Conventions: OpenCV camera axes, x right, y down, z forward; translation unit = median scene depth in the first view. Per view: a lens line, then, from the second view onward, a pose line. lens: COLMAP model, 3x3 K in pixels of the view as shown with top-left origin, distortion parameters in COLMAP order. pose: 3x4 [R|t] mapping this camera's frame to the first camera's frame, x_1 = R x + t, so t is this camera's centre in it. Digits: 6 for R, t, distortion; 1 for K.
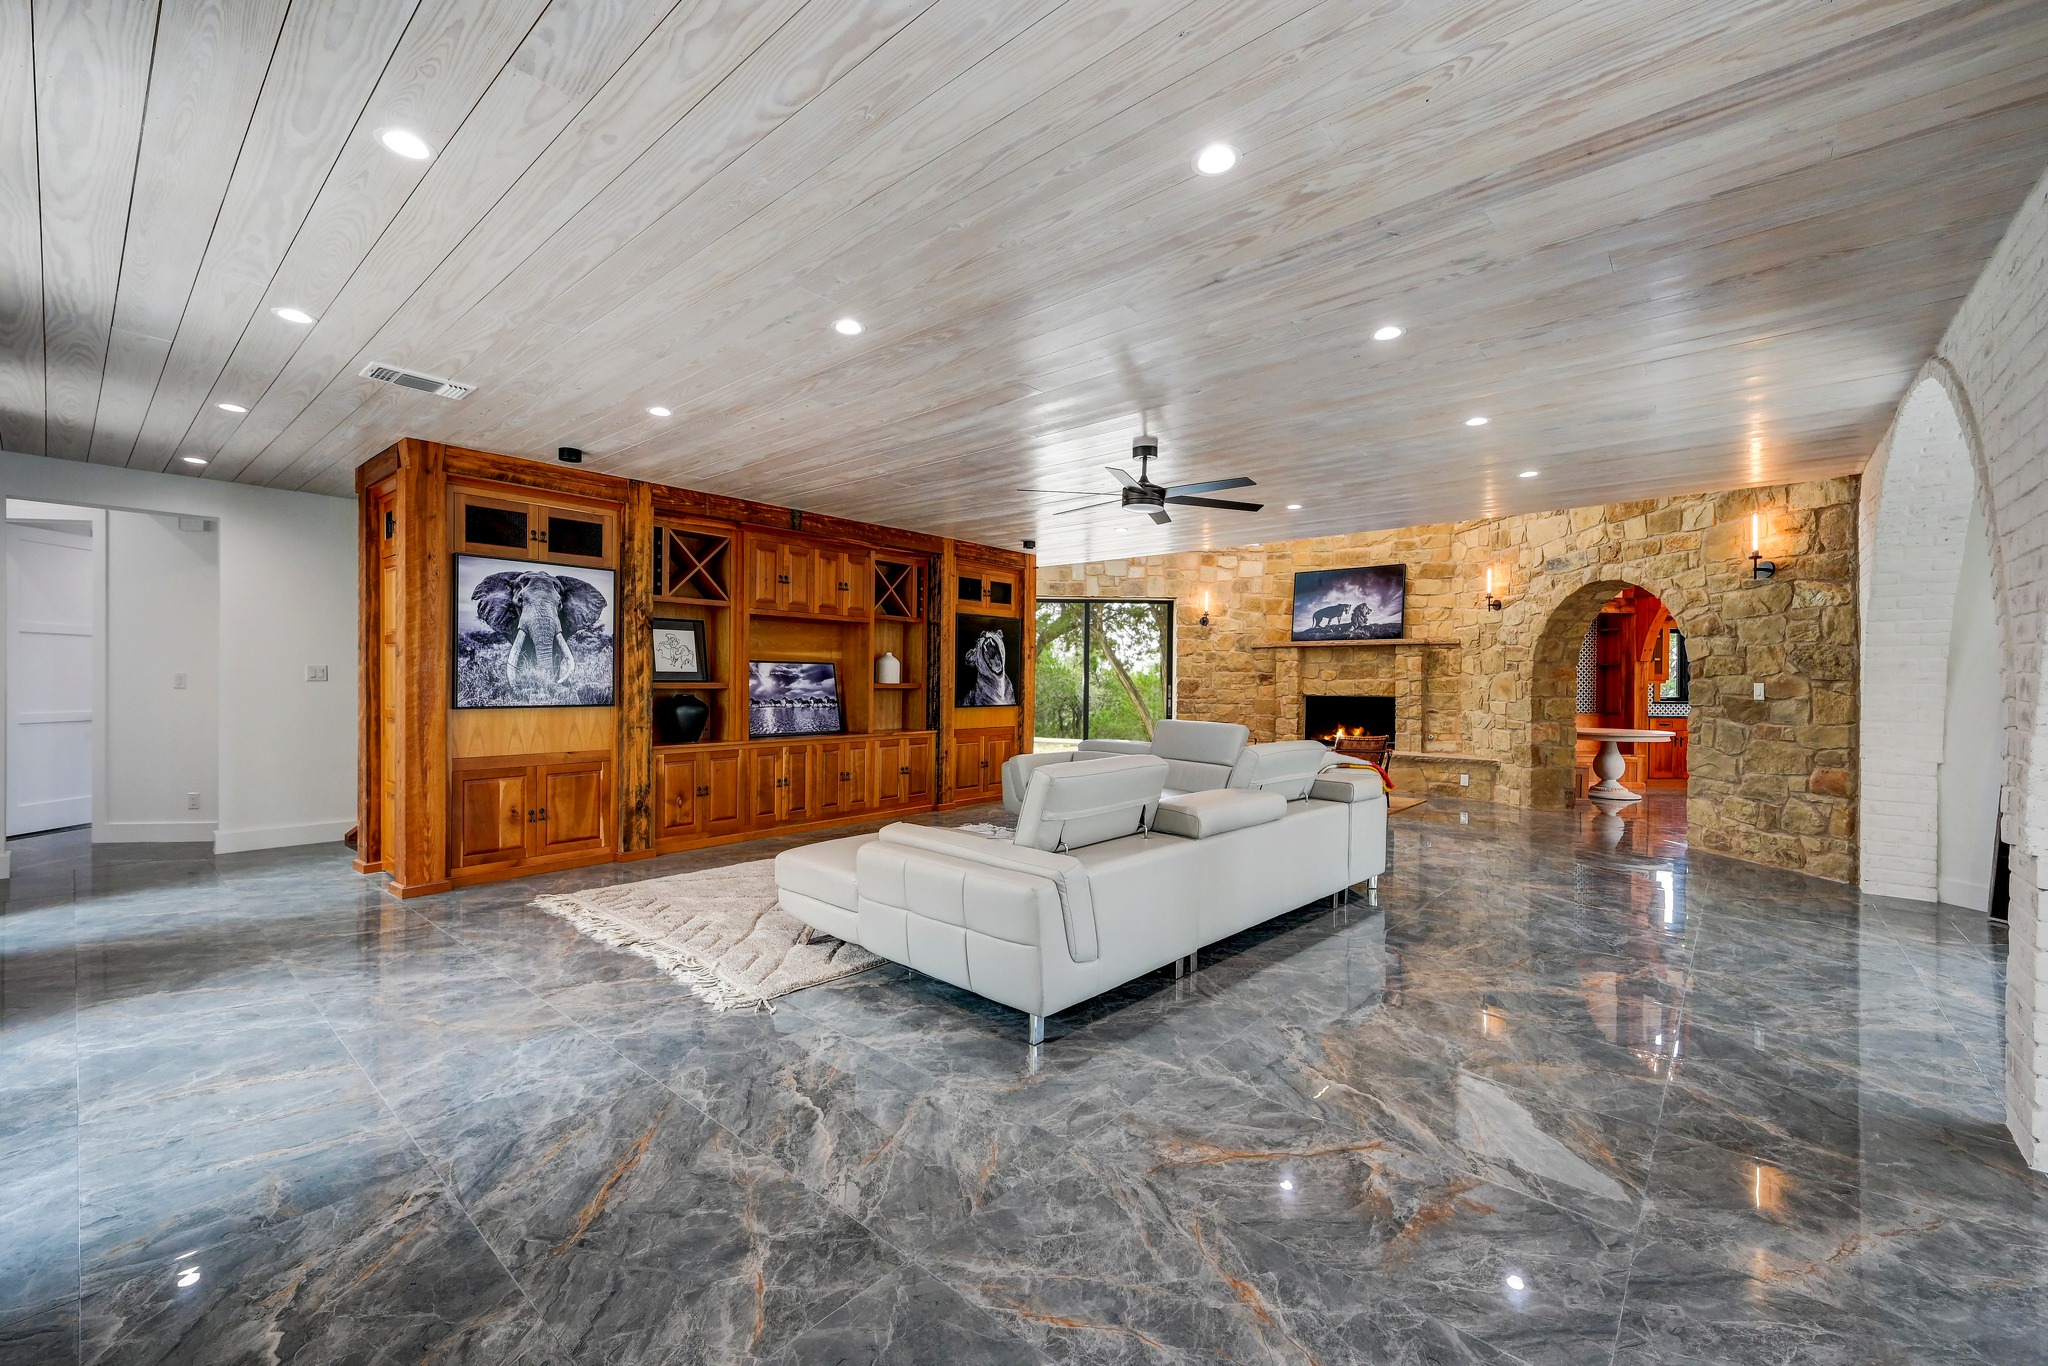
lens RADIAL K [[822.1, 0, 1024.0], [0, 822.1, 683.0], [0, 0, 1]] dist [0.009251, 0.000242]
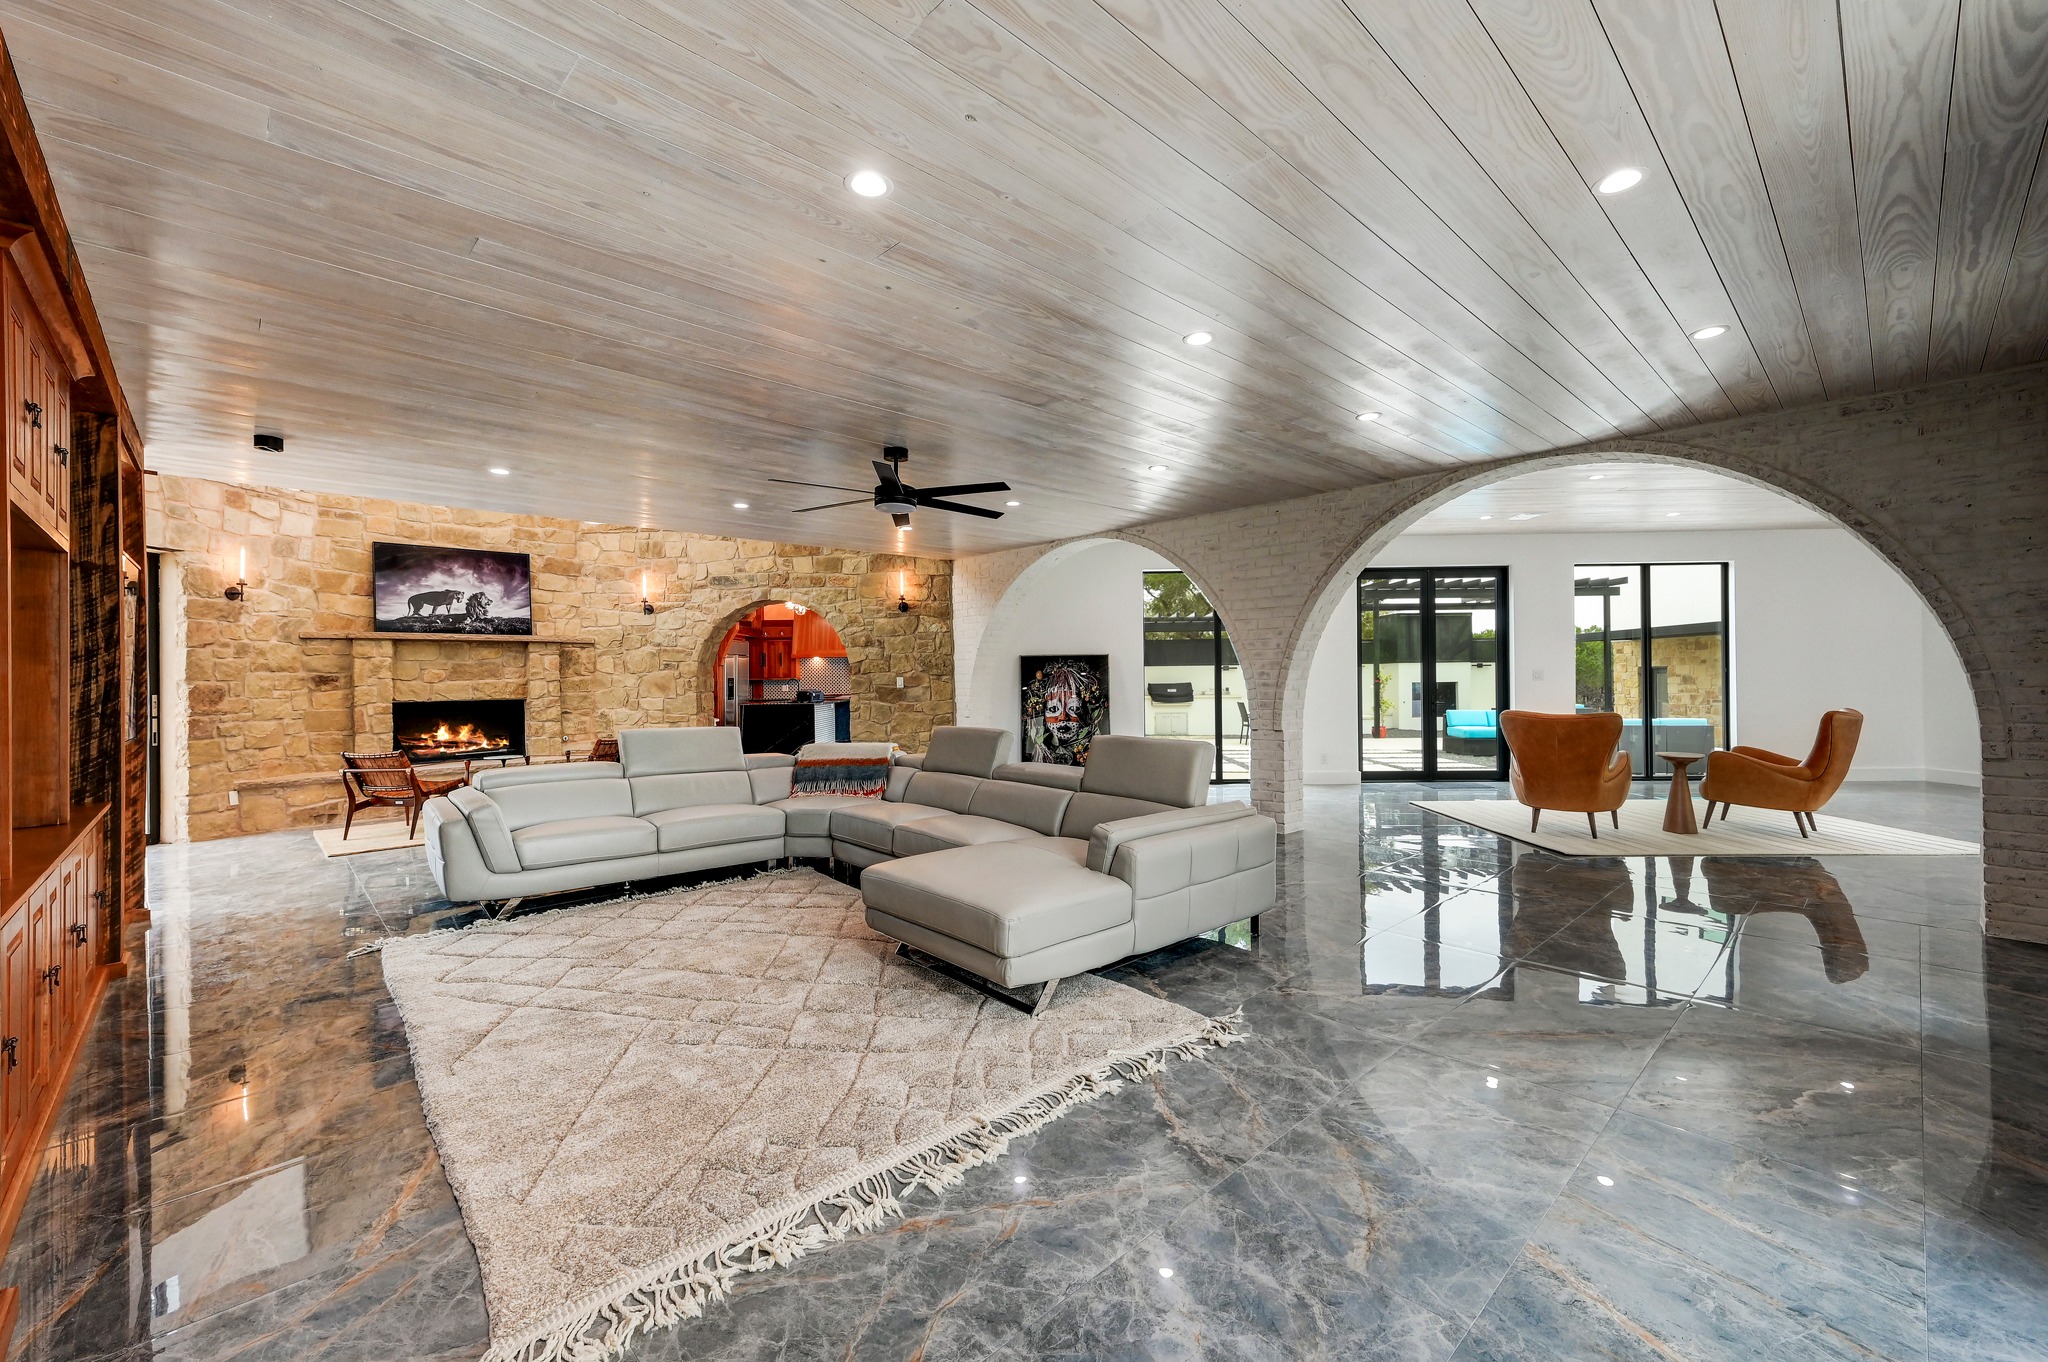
lens RADIAL K [[829.1, 0, 1021.0], [0, 829.1, 675.6], [0, 0, 1]] dist [0.009620, 0.000004]
pose [[0.104733, -0.007033, 0.994475, -0.453840], [0.017215, 0.999838, 0.005258, -0.004853], [-0.994351, 0.016569, 0.104837, 0.396639]]
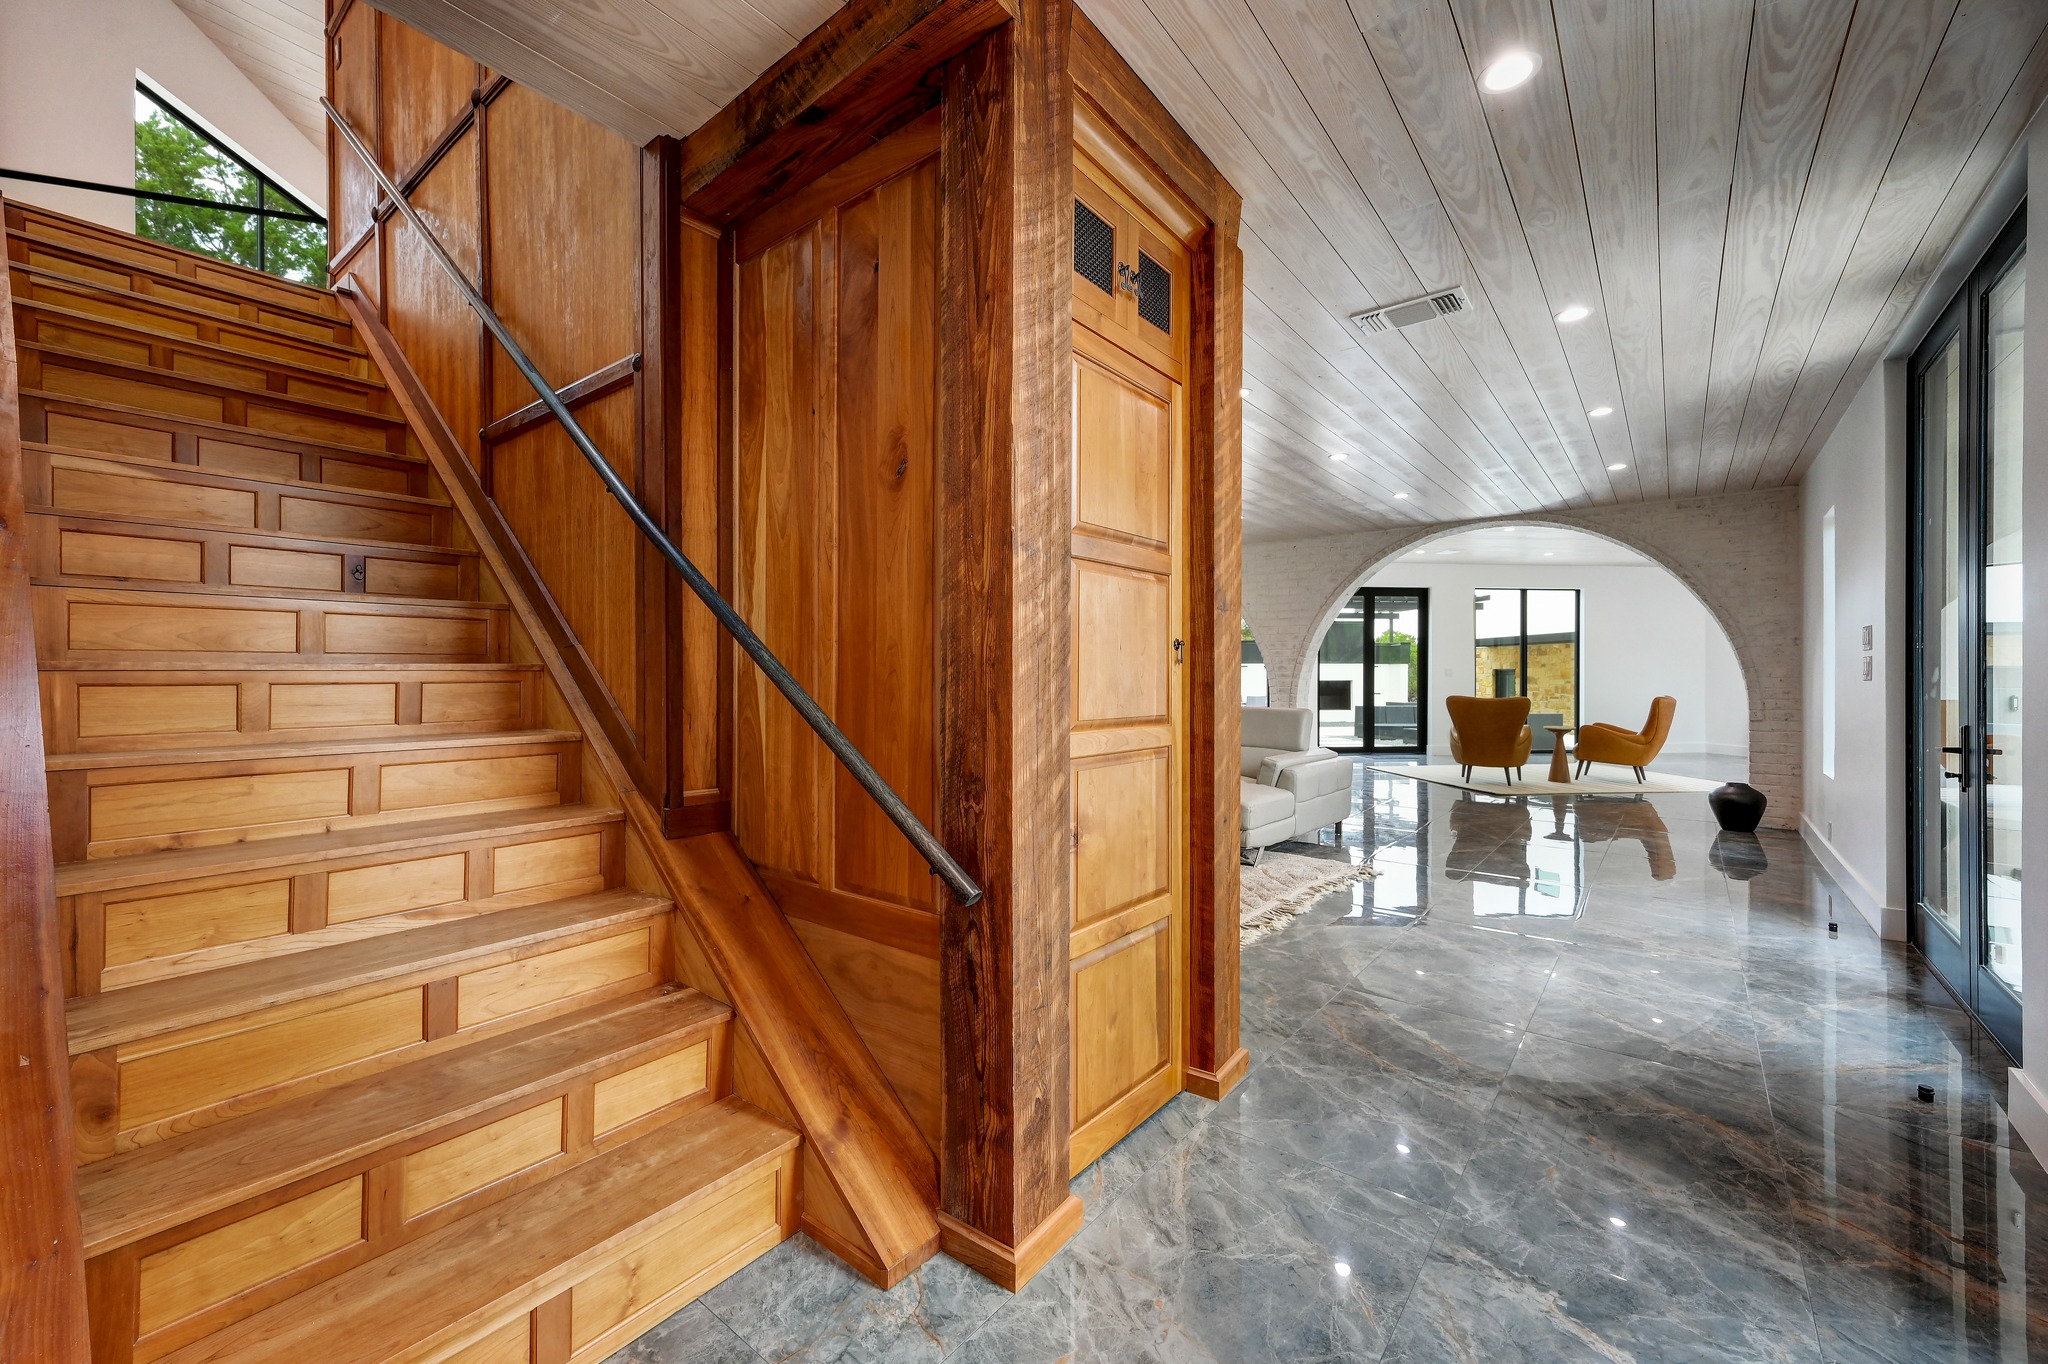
lens RADIAL K [[822.1, 0, 1024.0], [0, 822.1, 682.0], [0, 0, 1]] dist [0.009251, 0.000242]
pose [[-0.038003, -0.016681, 0.999138, -0.668809], [0.005603, 0.999841, 0.016906, 0.000219], [-0.999262, 0.006240, -0.037903, 0.609080]]
